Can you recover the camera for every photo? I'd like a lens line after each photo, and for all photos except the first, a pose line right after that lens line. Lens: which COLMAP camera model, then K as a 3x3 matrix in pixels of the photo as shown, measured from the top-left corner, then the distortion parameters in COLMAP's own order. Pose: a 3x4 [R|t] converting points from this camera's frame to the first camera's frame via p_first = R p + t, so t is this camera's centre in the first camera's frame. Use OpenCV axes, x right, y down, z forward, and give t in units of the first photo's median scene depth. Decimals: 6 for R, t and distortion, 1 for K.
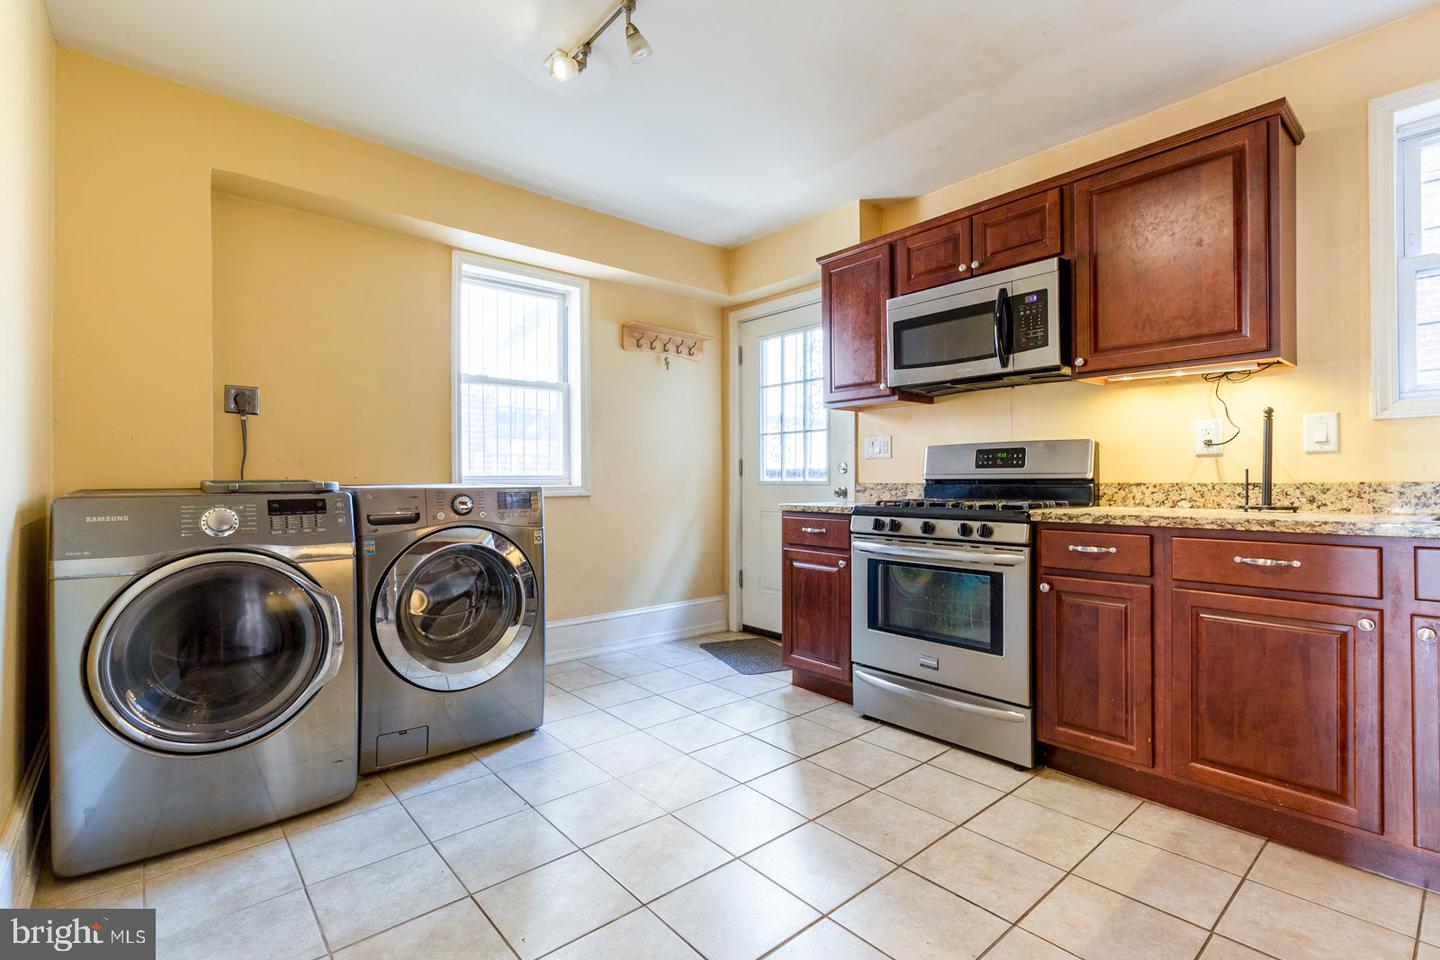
lens RADIAL K [[663.0, 0, 720.0], [0, 663.0, 480.0], [0, 0, 1]] dist [0.004035, -0.000285]
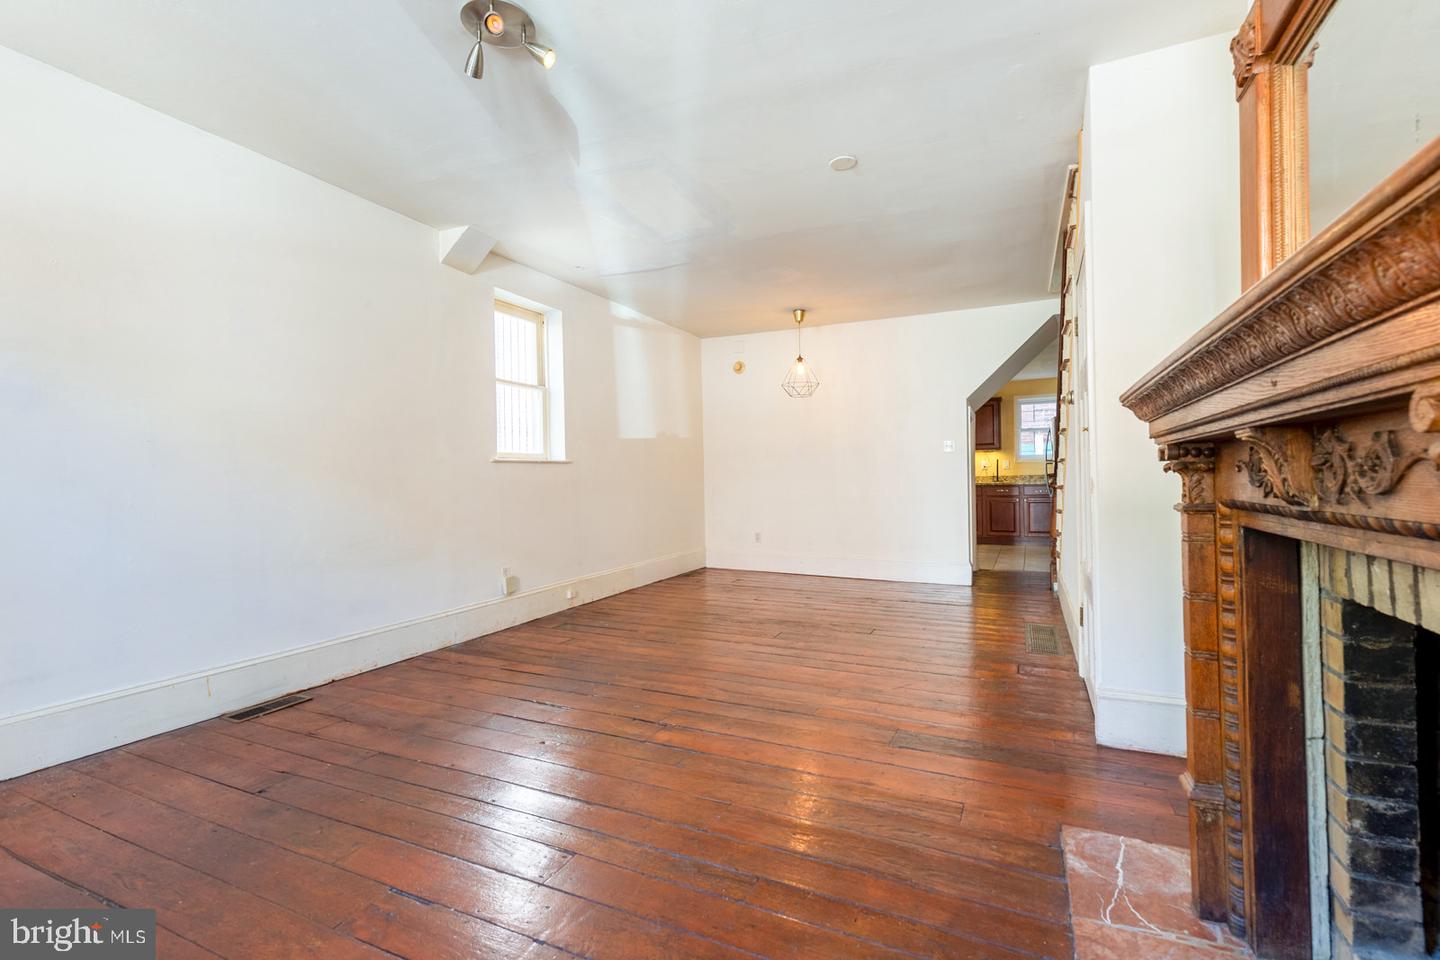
lens RADIAL K [[653.1, 0, 720.0], [0, 653.1, 480.0], [0, 0, 1]] dist [-0.001662, -0.000063]
pose [[0.913881, -0.011831, 0.405810, -2.508040], [0.012731, 0.999919, 0.000482, 0.005880], [-0.405783, 0.004726, 0.913957, -2.128835]]
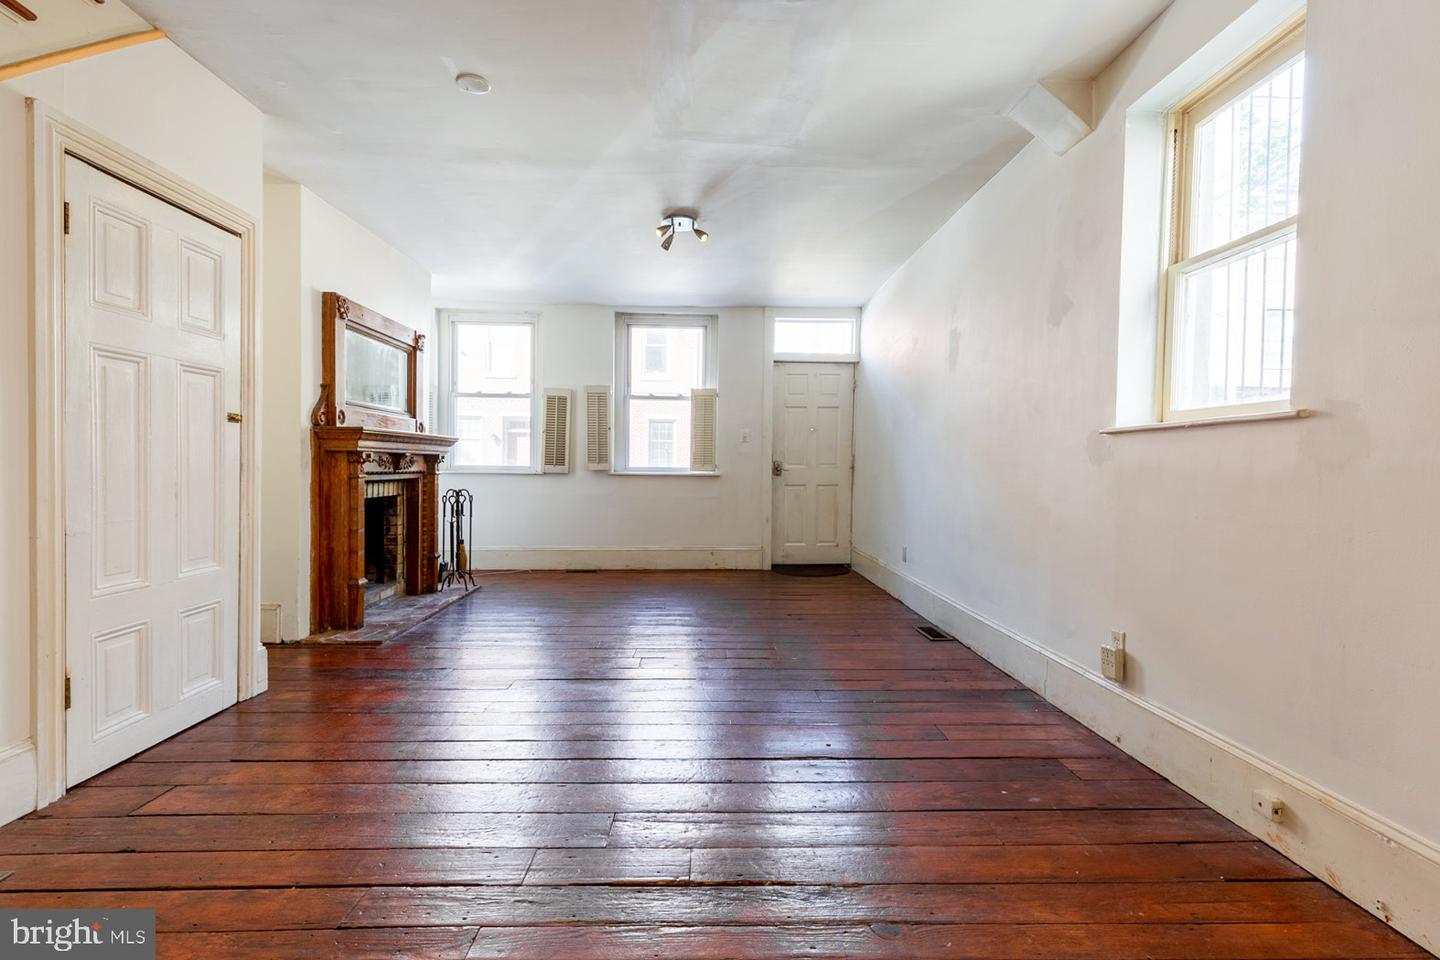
lens RADIAL K [[653.1, 0, 720.0], [0, 653.1, 480.0], [0, 0, 1]] dist [-0.001662, -0.000063]
pose [[-0.632991, 0.012514, -0.774058, -1.166689], [-0.009738, 0.999662, 0.024124, 0.000904], [0.774098, 0.022808, -0.632655, -0.032940]]
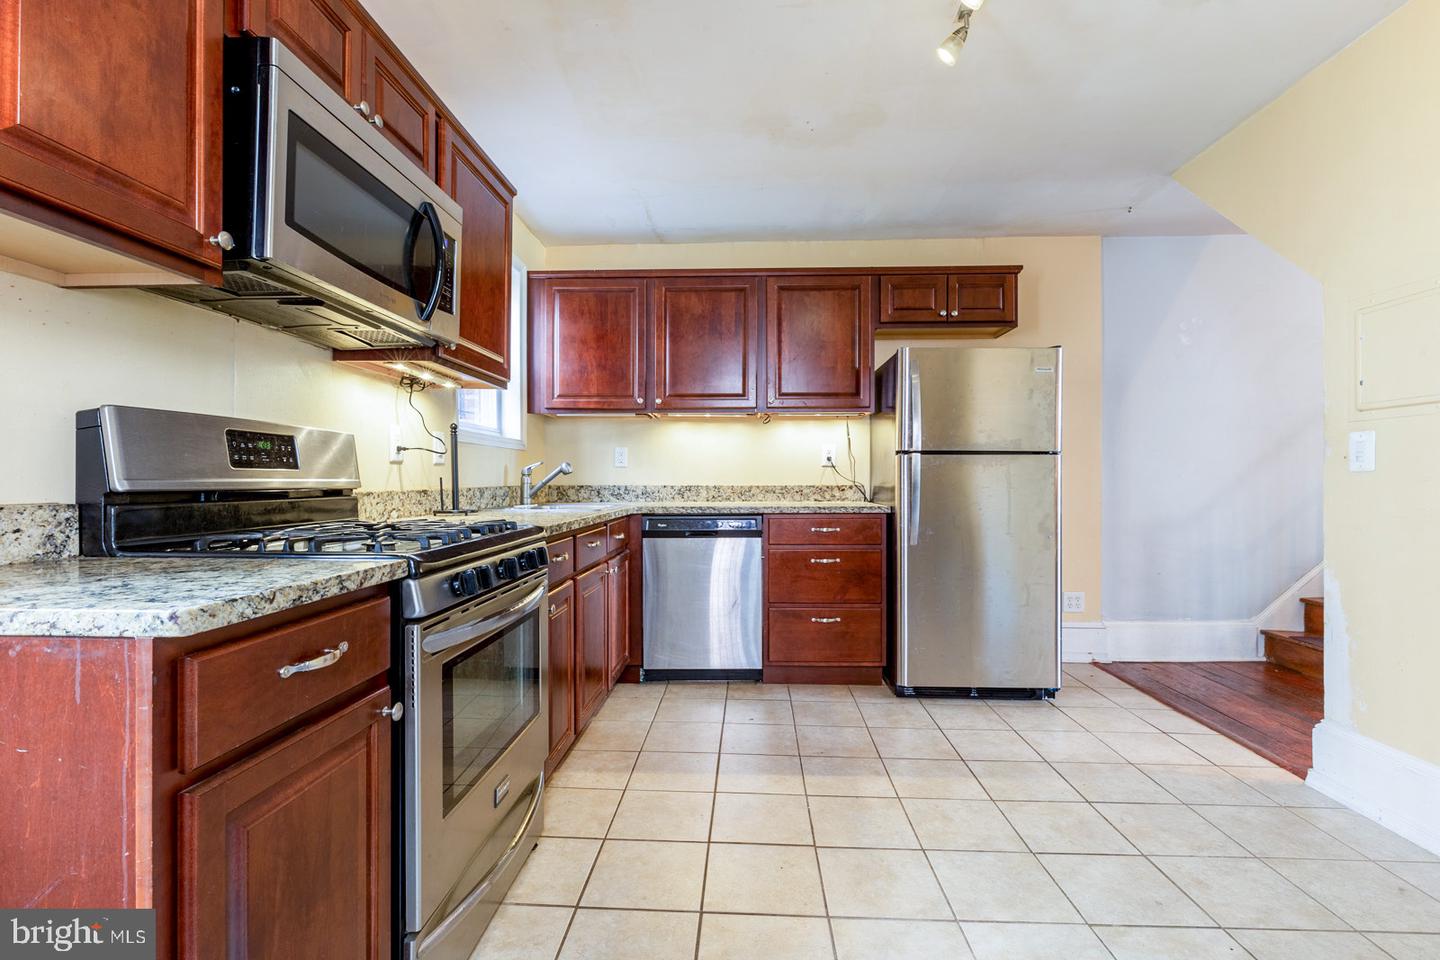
lens RADIAL K [[653.1, 0, 720.0], [0, 653.1, 480.0], [0, 0, 1]] dist [-0.001662, -0.000063]
pose [[-0.717945, 0.001593, 0.696098, -0.260391], [0.002242, 0.999997, 0.000024, -0.009855], [-0.696096, 0.001578, -0.717947, 1.364570]]
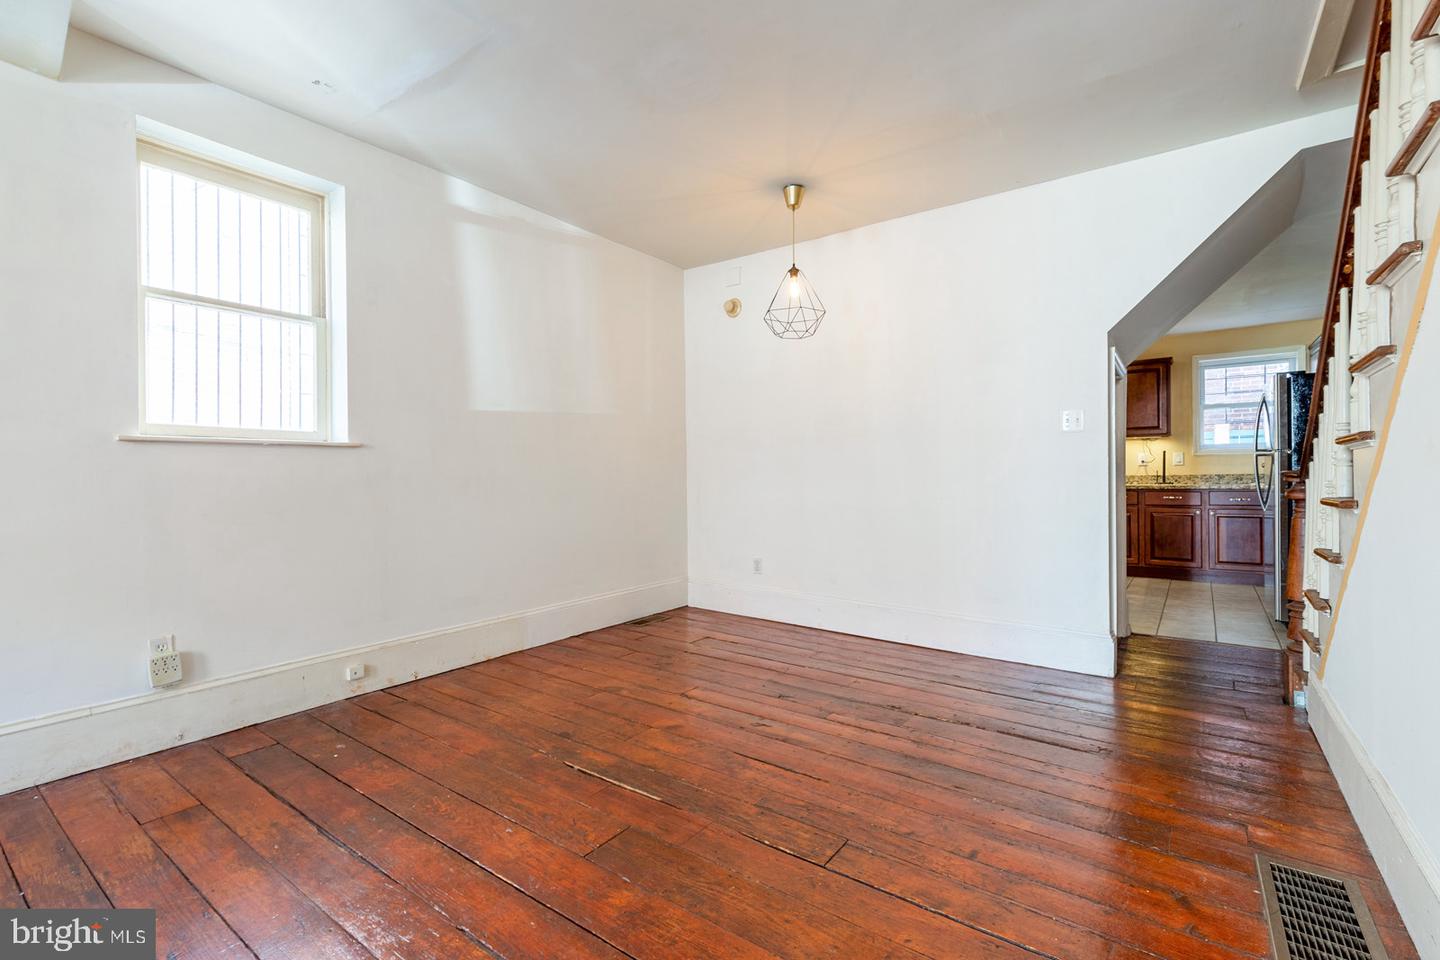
lens RADIAL K [[653.1, 0, 720.0], [0, 653.1, 480.0], [0, 0, 1]] dist [-0.001662, -0.000063]
pose [[0.974112, -0.004665, 0.226016, -1.704721], [0.003800, 0.999984, 0.004262, 0.005501], [-0.226032, -0.003292, 0.974114, -1.353412]]
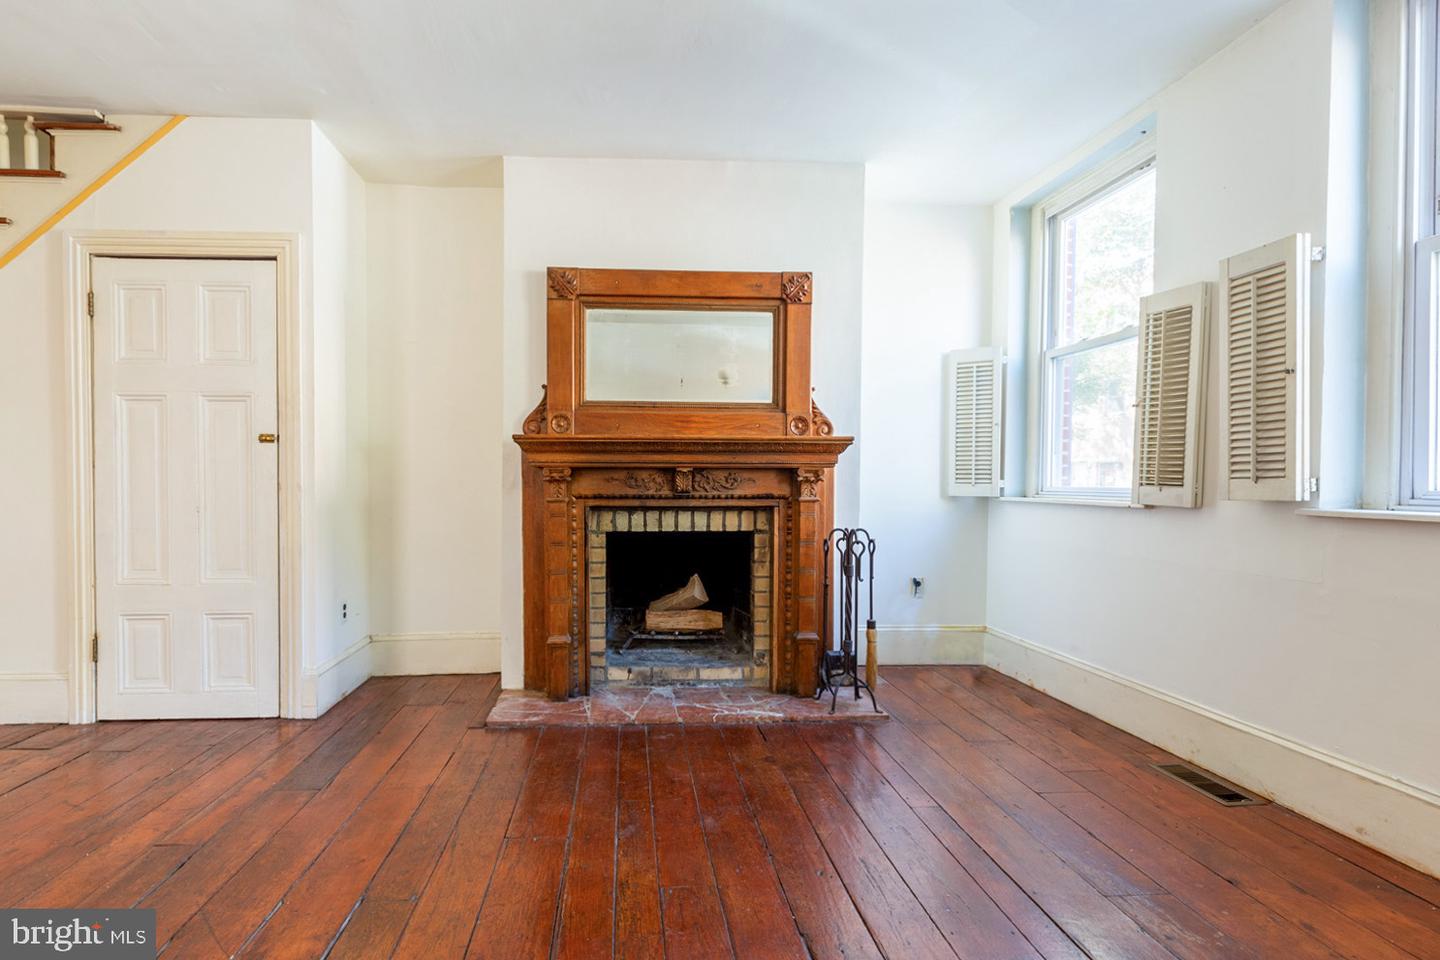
lens RADIAL K [[701.6, 0, 660.2], [0, 701.6, 495.6], [0, 0, 1]] dist [0.000589, -0.000321]
pose [[-0.789158, -0.014100, 0.614029, -2.802824], [-0.001649, 0.999782, 0.020838, 0.003279], [-0.614188, 0.015432, -0.789009, -0.831961]]
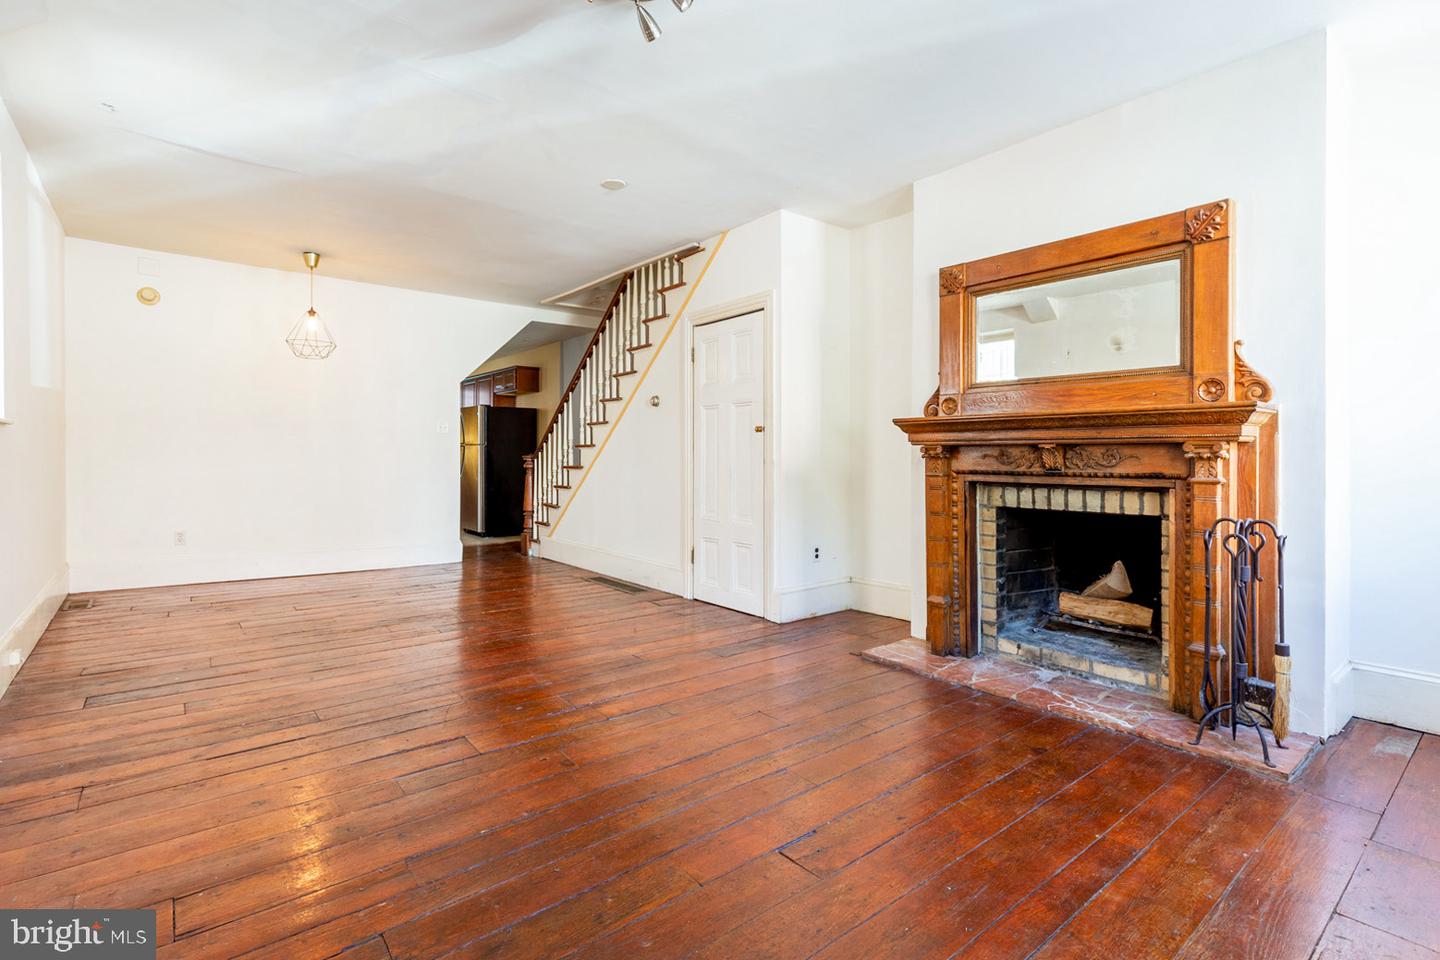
lens RADIAL K [[672.9, 0, 719.5], [0, 672.9, 455.4], [0, 0, 1]] dist [-0.000326, 0.000217]
pose [[0.037661, 0.001086, 0.999290, -3.274352], [-0.000931, 0.999999, -0.001052, 0.000601], [-0.999290, -0.000891, 0.037662, -1.343144]]
